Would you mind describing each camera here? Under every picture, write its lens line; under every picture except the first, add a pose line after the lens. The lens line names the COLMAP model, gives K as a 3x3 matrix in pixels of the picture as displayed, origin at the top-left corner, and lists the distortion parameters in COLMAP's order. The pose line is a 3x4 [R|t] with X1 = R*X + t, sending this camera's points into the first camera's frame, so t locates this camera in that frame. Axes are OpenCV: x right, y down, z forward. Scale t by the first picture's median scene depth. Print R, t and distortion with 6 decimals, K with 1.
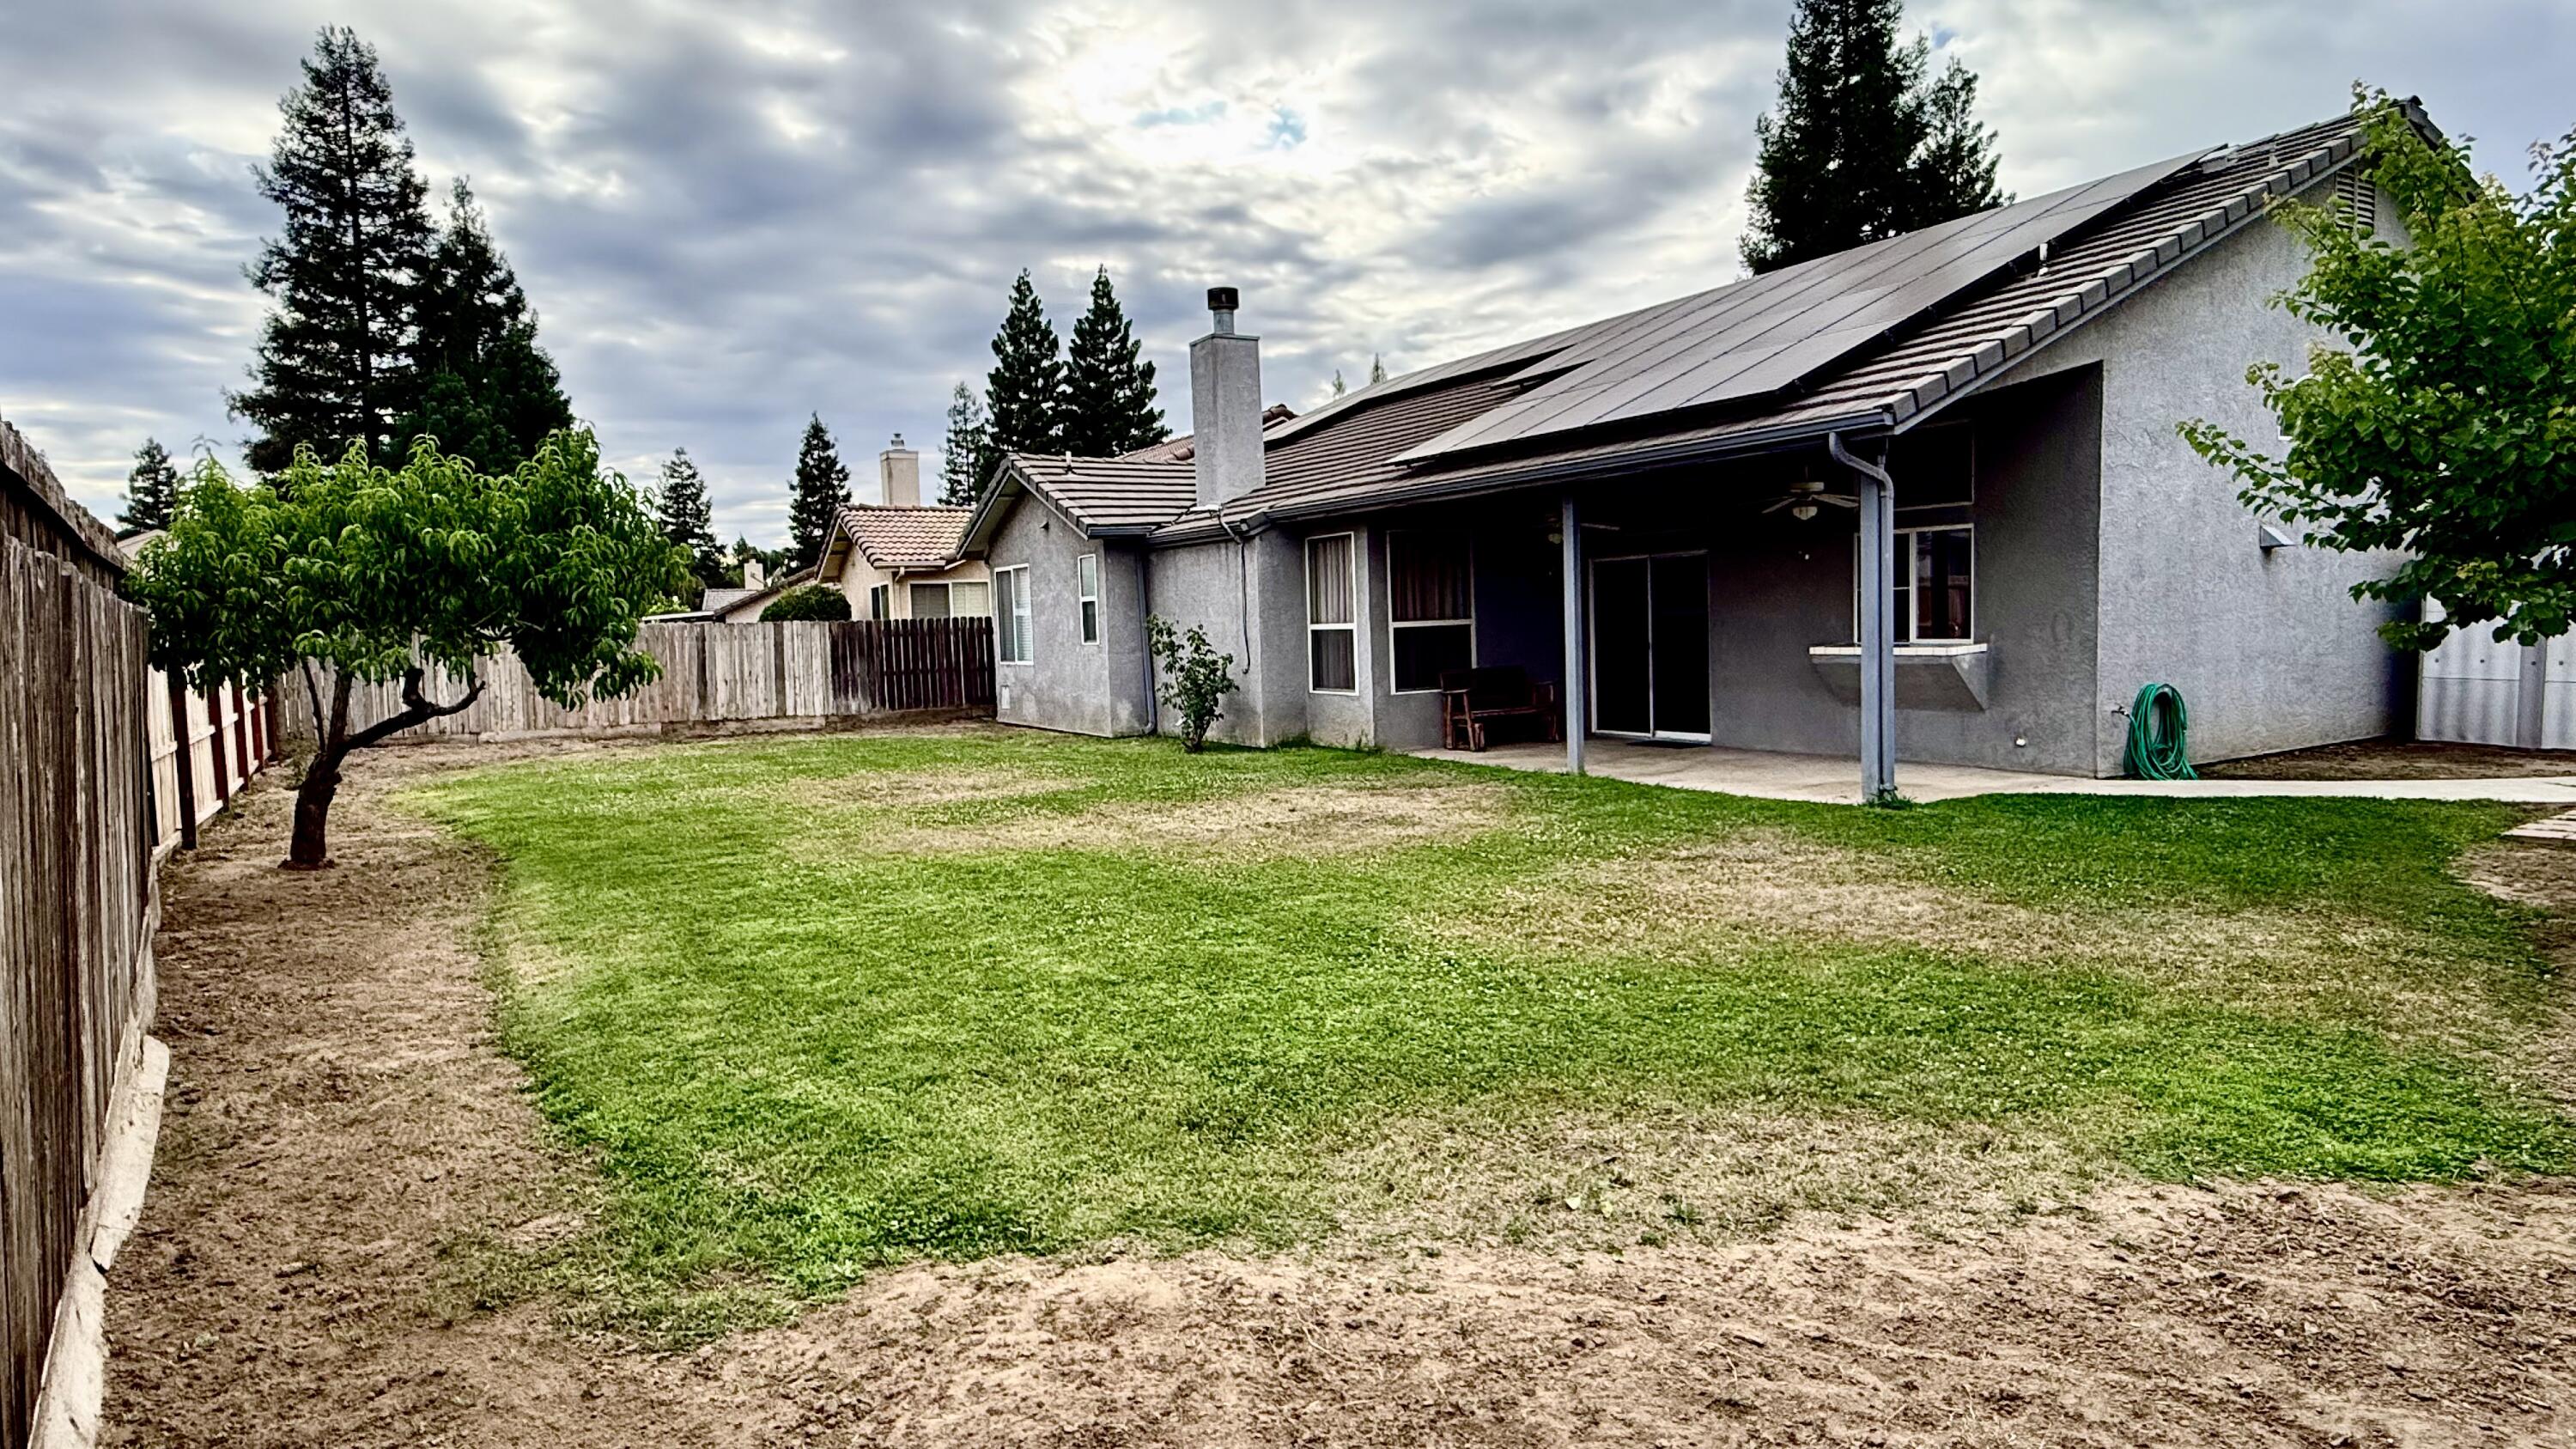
lens RADIAL K [[1416.5, 0, 1280.8], [0, 1416.5, 717.1], [0, 0, 1]] dist [0.003909, 0.002717]
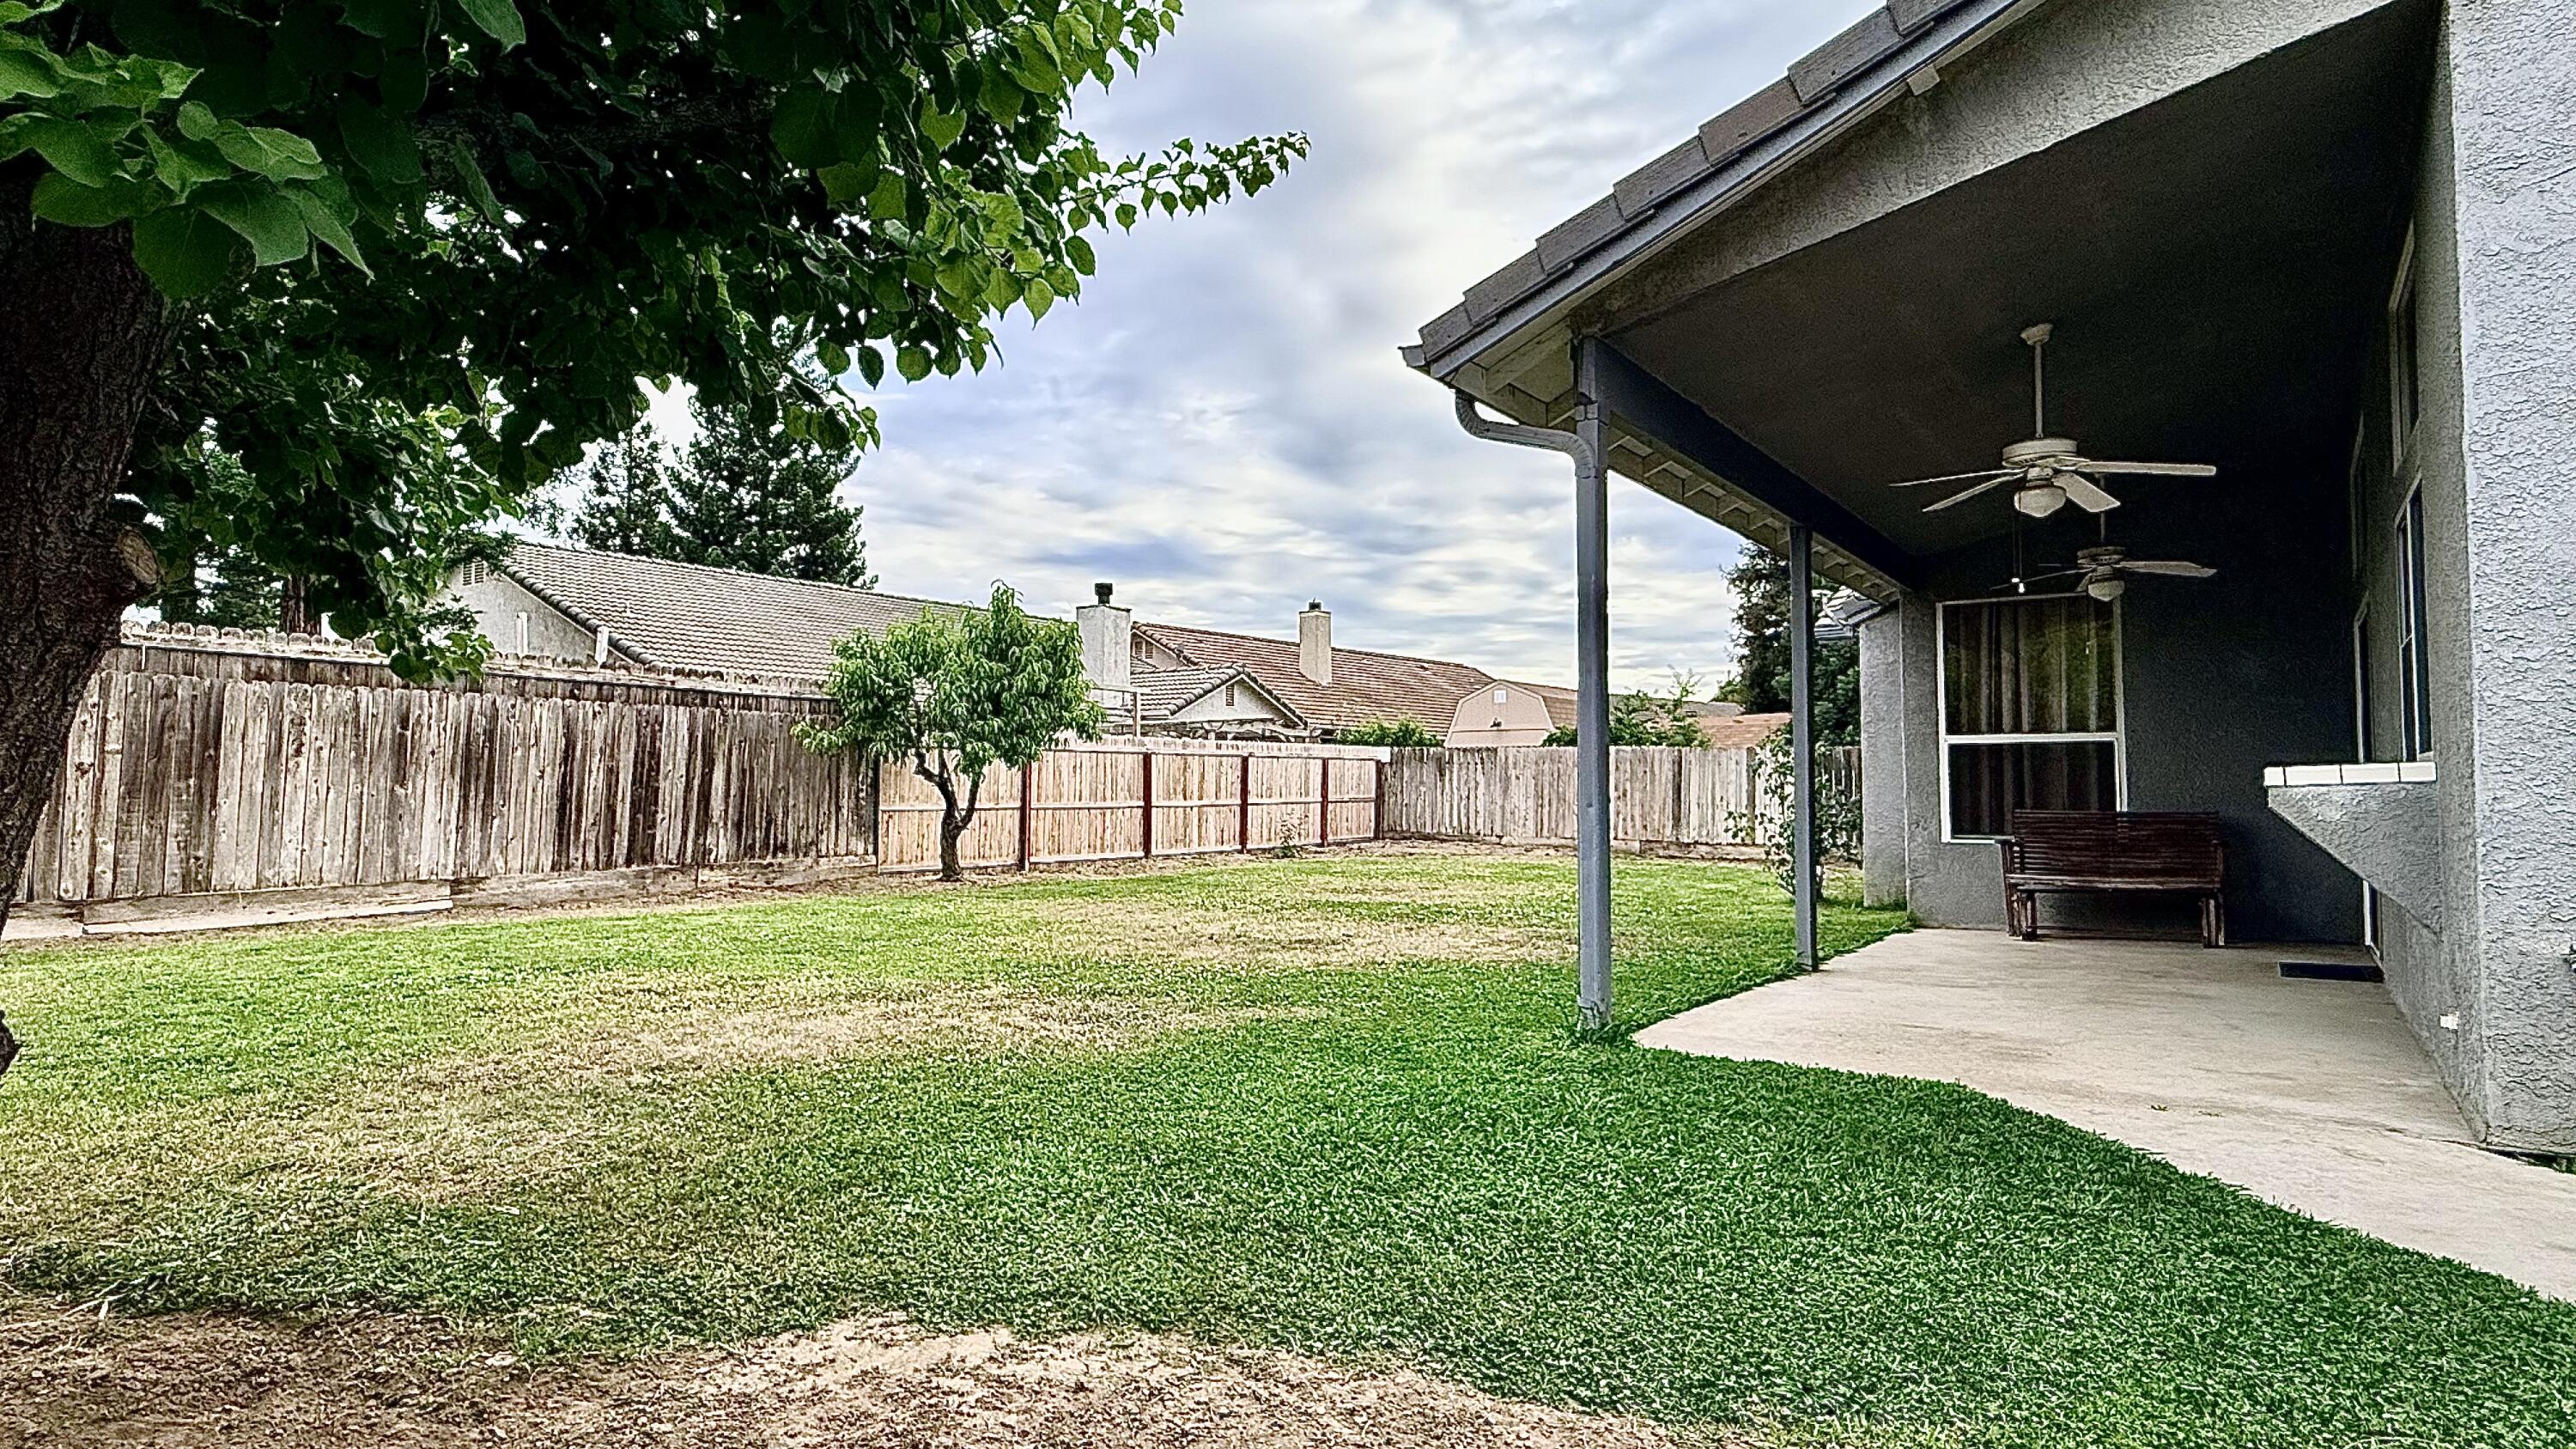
lens RADIAL K [[1416.5, 0, 1275.3], [0, 1416.5, 712.6], [0, 0, 1]] dist [0.003909, 0.002717]
pose [[0.419846, -0.016474, -0.907446, 0.699159], [-0.081728, 0.995087, -0.055878, -0.016745], [0.903908, 0.097624, 0.416437, 0.528344]]
